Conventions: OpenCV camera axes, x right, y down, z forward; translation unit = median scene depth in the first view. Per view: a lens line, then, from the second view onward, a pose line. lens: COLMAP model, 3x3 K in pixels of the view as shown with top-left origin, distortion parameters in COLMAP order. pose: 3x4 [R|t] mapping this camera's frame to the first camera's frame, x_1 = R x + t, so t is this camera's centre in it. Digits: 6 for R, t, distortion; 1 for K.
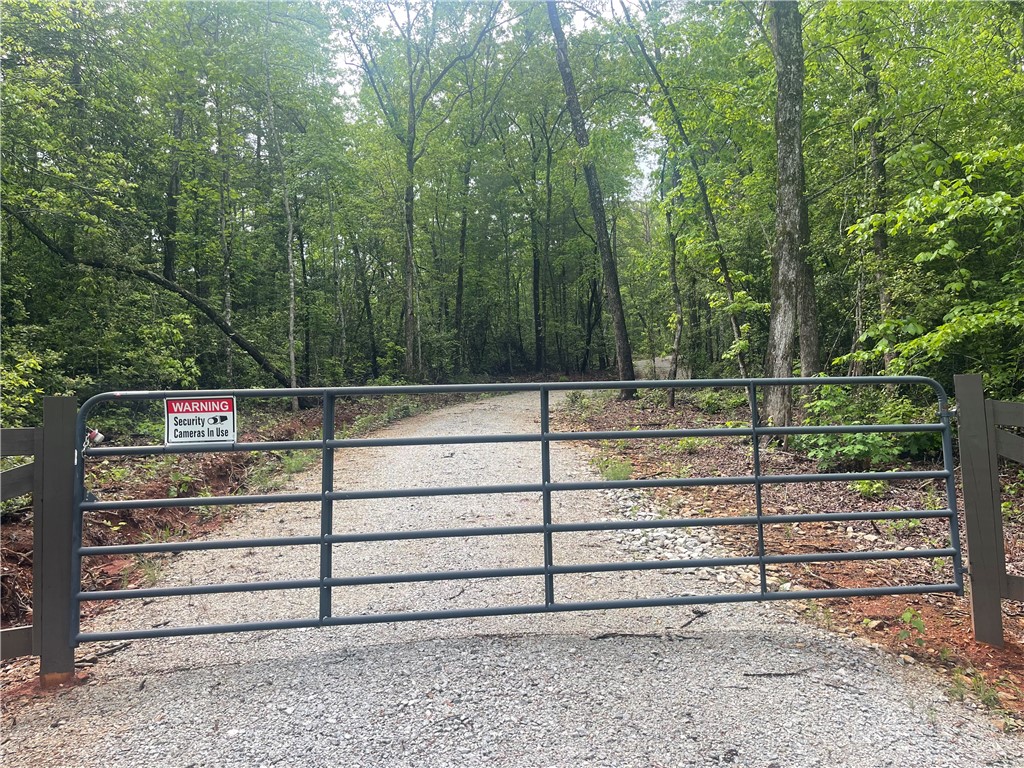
lens RADIAL K [[758.8, 0, 512.0], [0, 758.8, 384.0], [0, 0, 1]] dist [0.066702, -0.073182]
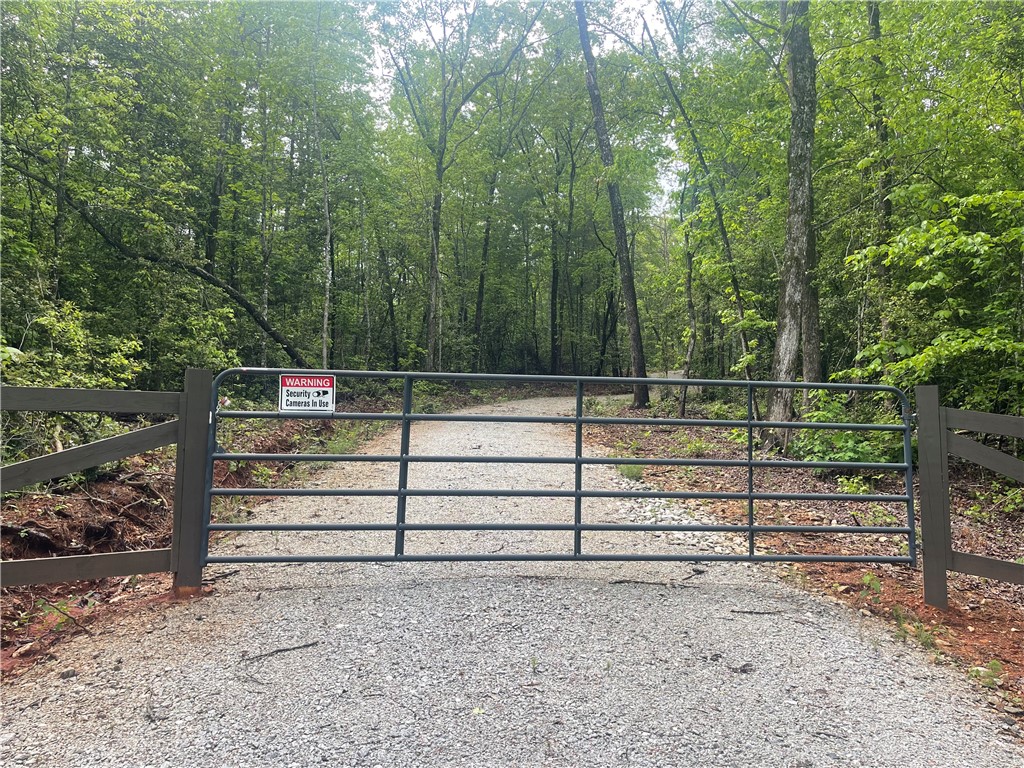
lens RADIAL K [[758.8, 0, 512.0], [0, 758.8, 384.0], [0, 0, 1]] dist [0.066702, -0.073182]
pose [[0.998873, 0.045337, -0.014015, -0.024605], [-0.045477, 0.998917, -0.009851, 0.013371], [0.013553, 0.010477, 0.999853, -0.115039]]
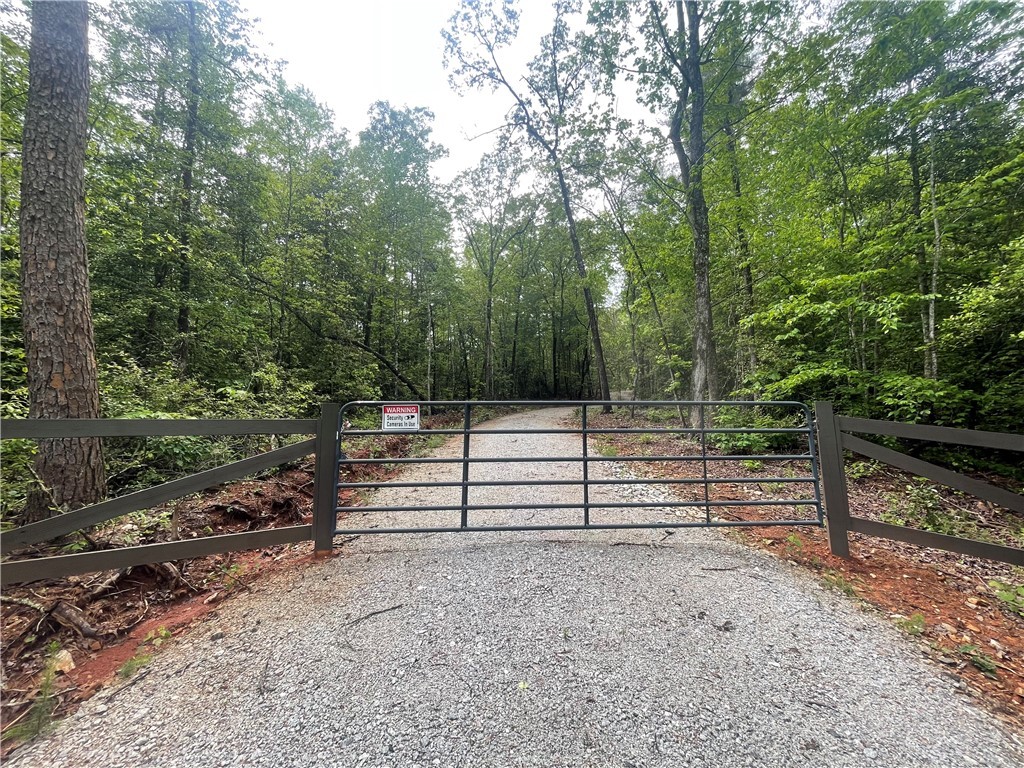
lens RADIAL K [[406.8, 0, 512.0], [0, 406.8, 384.0], [0, 0, 1]] dist [-0.000532, -0.000091]
pose [[0.997791, 0.016691, -0.064308, -0.032907], [-0.019808, 0.998644, -0.048140, 0.003581], [0.063417, 0.049307, 0.996768, 0.008777]]
